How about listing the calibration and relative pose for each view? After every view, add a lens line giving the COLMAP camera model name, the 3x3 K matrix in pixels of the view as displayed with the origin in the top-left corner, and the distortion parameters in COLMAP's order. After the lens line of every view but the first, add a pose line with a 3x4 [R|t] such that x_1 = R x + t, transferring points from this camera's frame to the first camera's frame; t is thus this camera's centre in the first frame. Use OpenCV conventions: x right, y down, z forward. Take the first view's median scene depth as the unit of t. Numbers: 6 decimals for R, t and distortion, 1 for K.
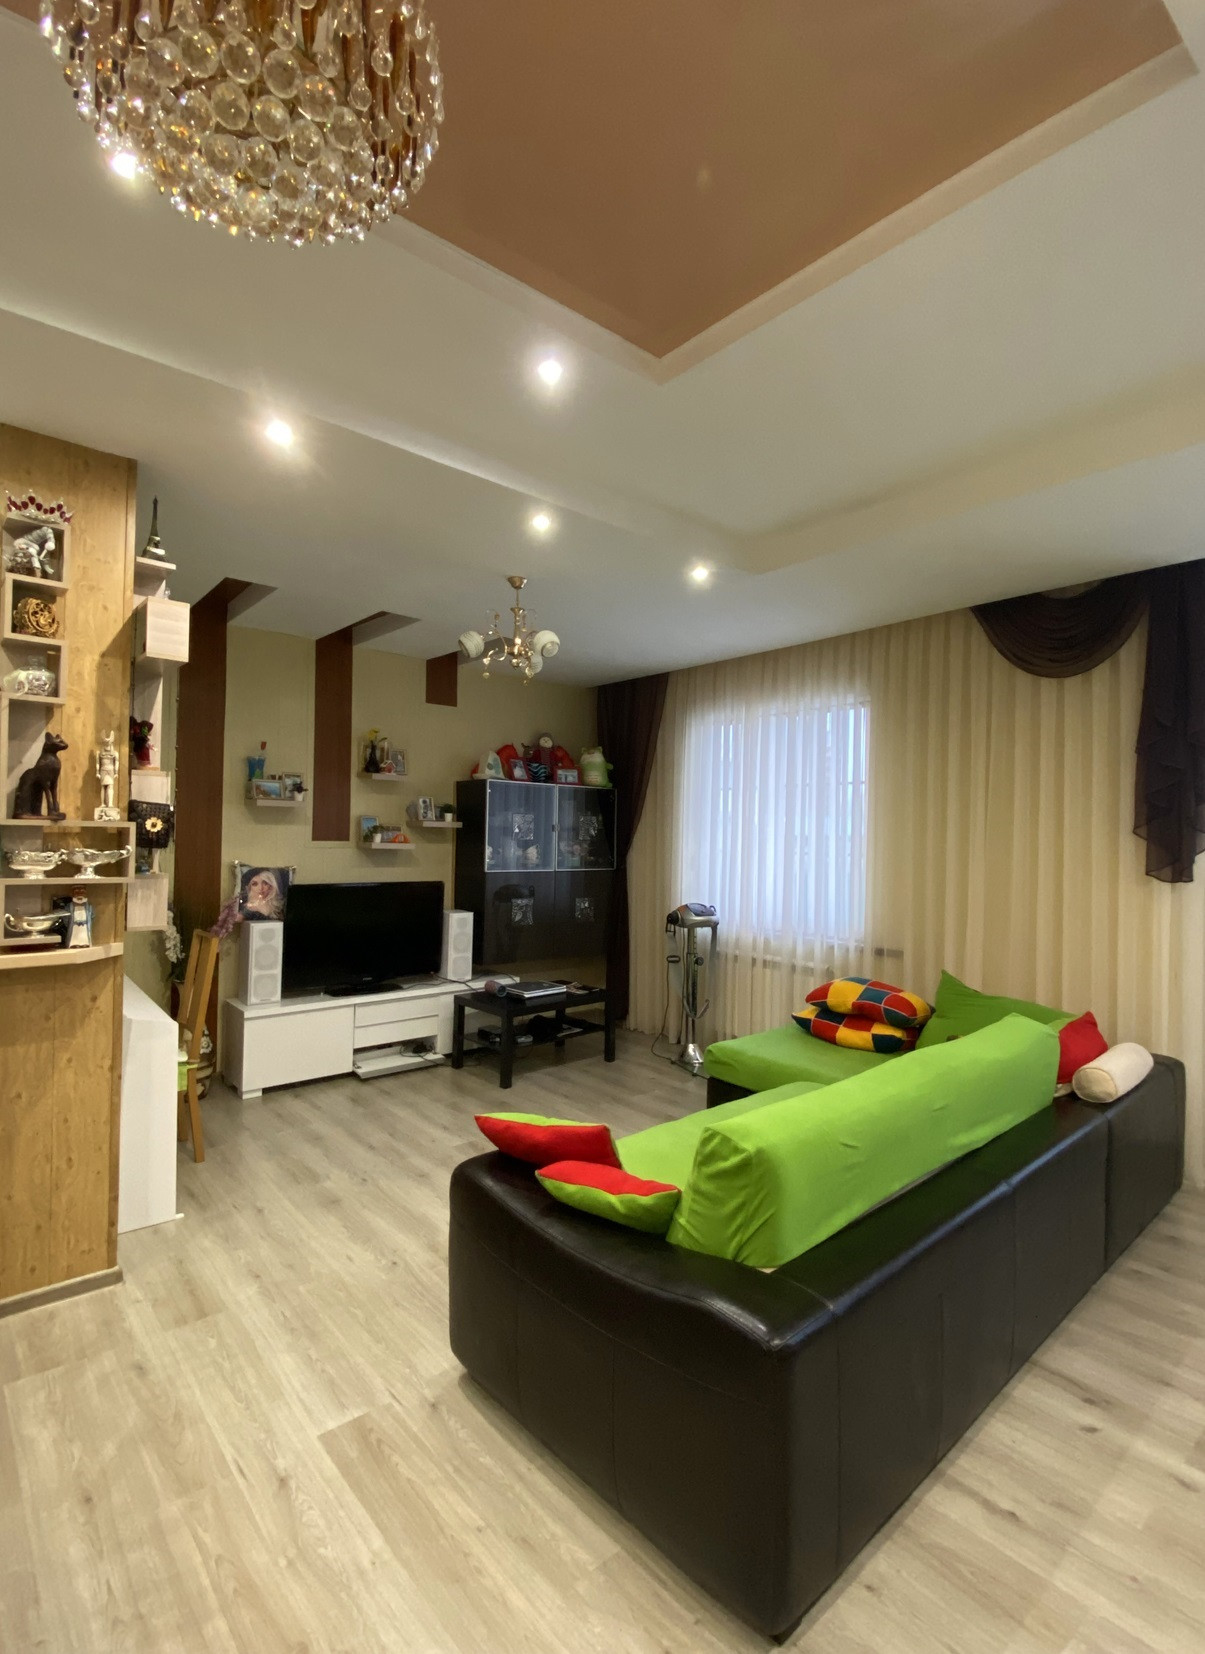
lens RADIAL K [[788.6, 0, 601.6], [0, 788.6, 826.5], [0, 0, 1]] dist [0.005462, 0.000122]
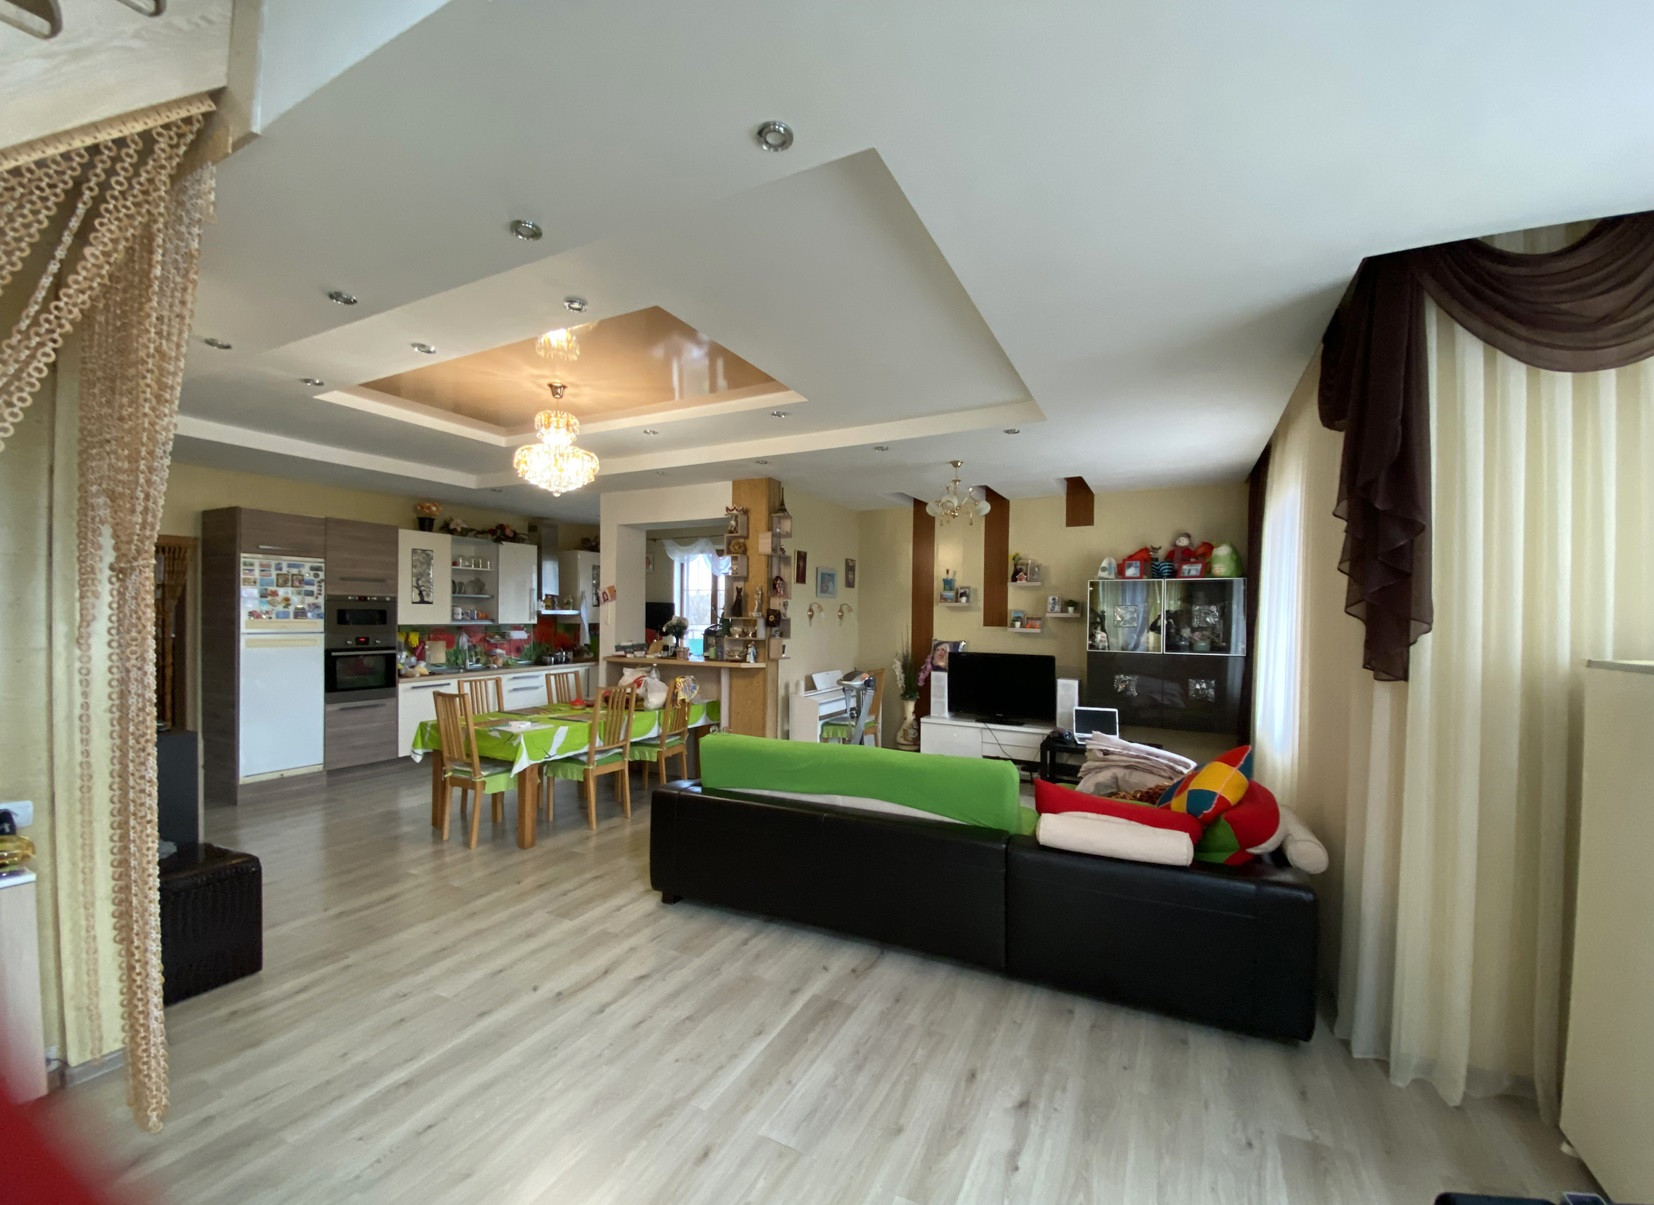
lens RADIAL K [[676.6, 0, 826.2], [0, 676.6, 613.0], [0, 0, 1]] dist [-0.039620, -0.002028]
pose [[0.361982, -0.018609, -0.931999, 0.784709], [0.008678, 0.999825, -0.016593, 0.010814], [0.932145, -0.002081, 0.362080, 0.193189]]
